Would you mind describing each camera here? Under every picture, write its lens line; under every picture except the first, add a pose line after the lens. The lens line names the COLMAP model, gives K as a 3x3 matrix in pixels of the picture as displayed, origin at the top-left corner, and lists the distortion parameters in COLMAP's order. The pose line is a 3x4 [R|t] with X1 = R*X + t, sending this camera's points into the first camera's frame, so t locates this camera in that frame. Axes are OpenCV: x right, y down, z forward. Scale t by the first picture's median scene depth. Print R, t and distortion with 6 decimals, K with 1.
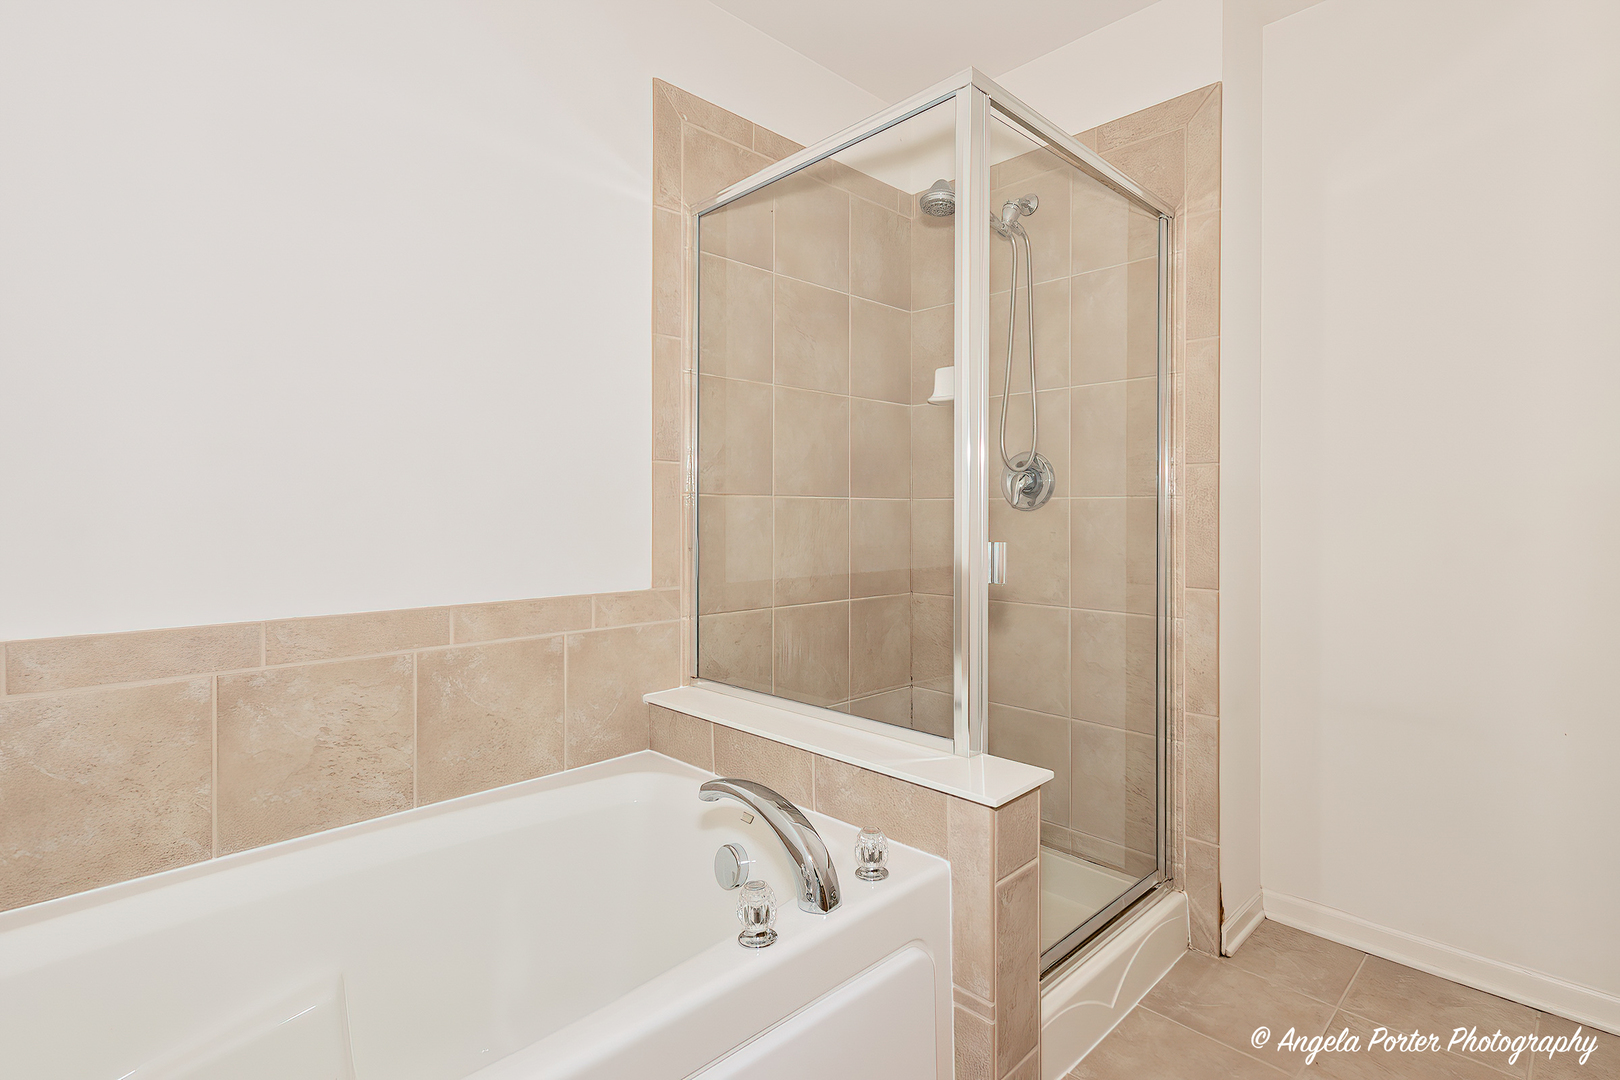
lens RADIAL K [[774.9, 0, 789.8], [0, 774.9, 512.8], [0, 0, 1]] dist [0.006663, 0.000383]
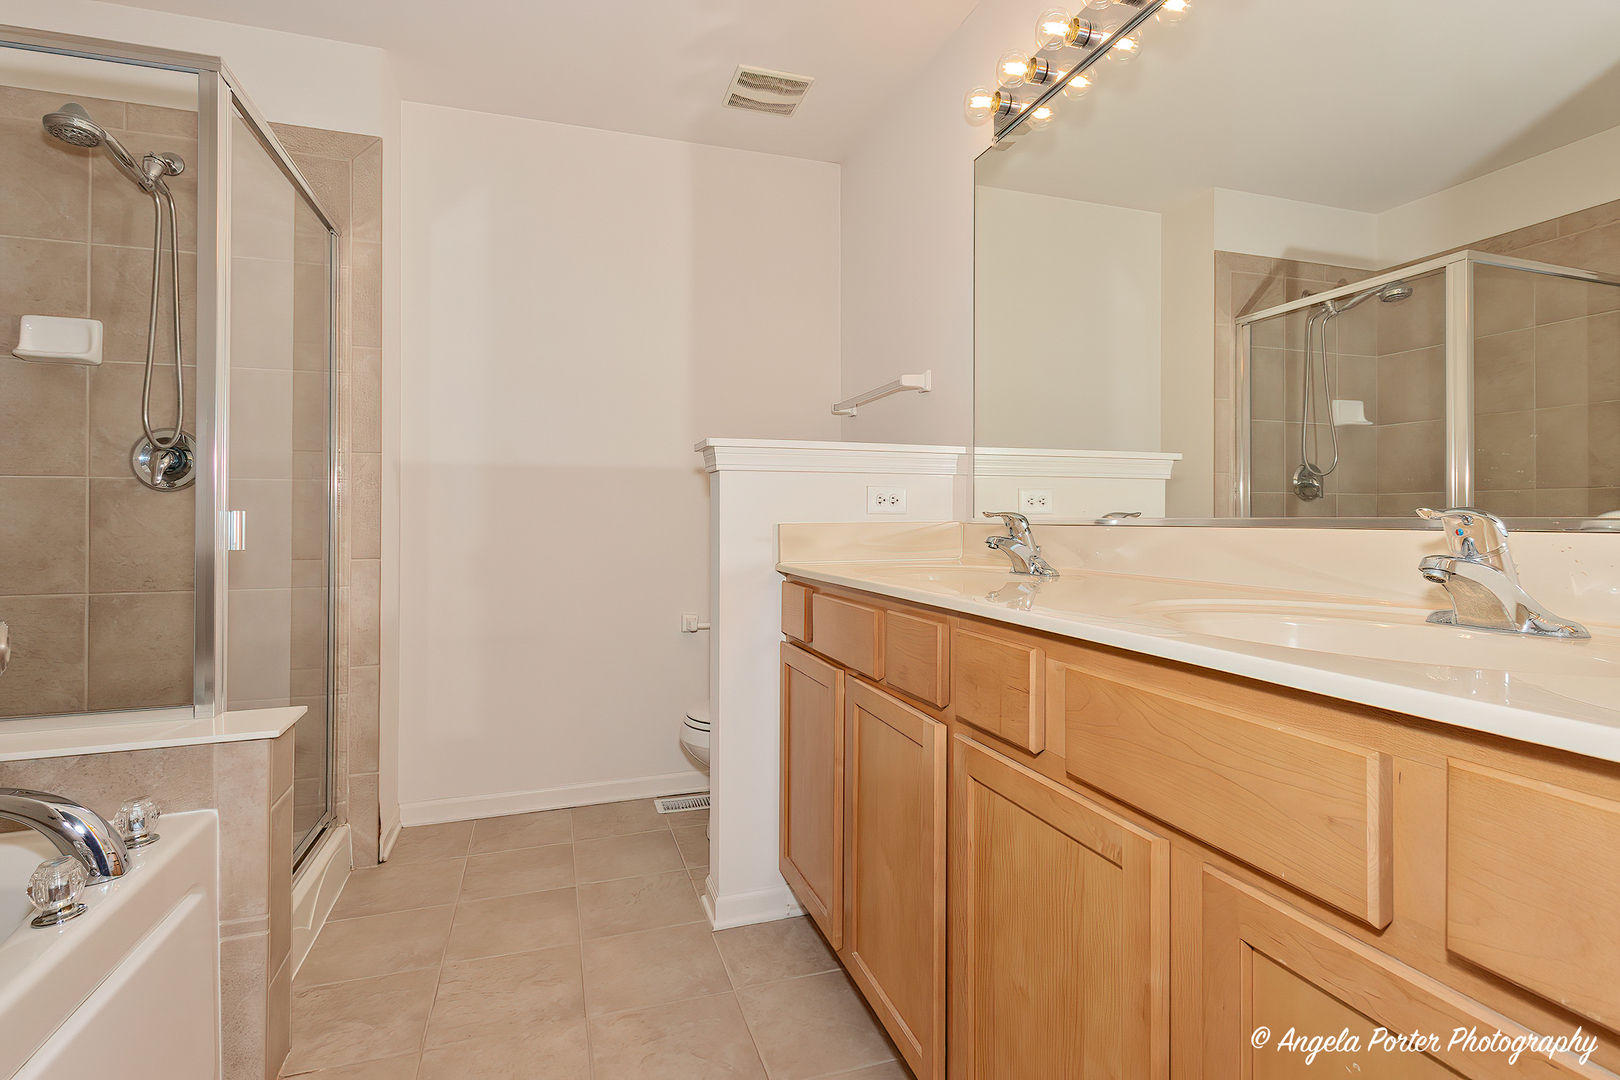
lens RADIAL K [[774.9, 0, 789.8], [0, 774.9, 512.8], [0, 0, 1]] dist [0.006663, 0.000383]
pose [[0.447508, 0.001317, 0.894279, -0.236616], [-0.001341, 0.999999, -0.000802, 0.027280], [-0.894279, -0.000840, 0.447510, -0.104841]]
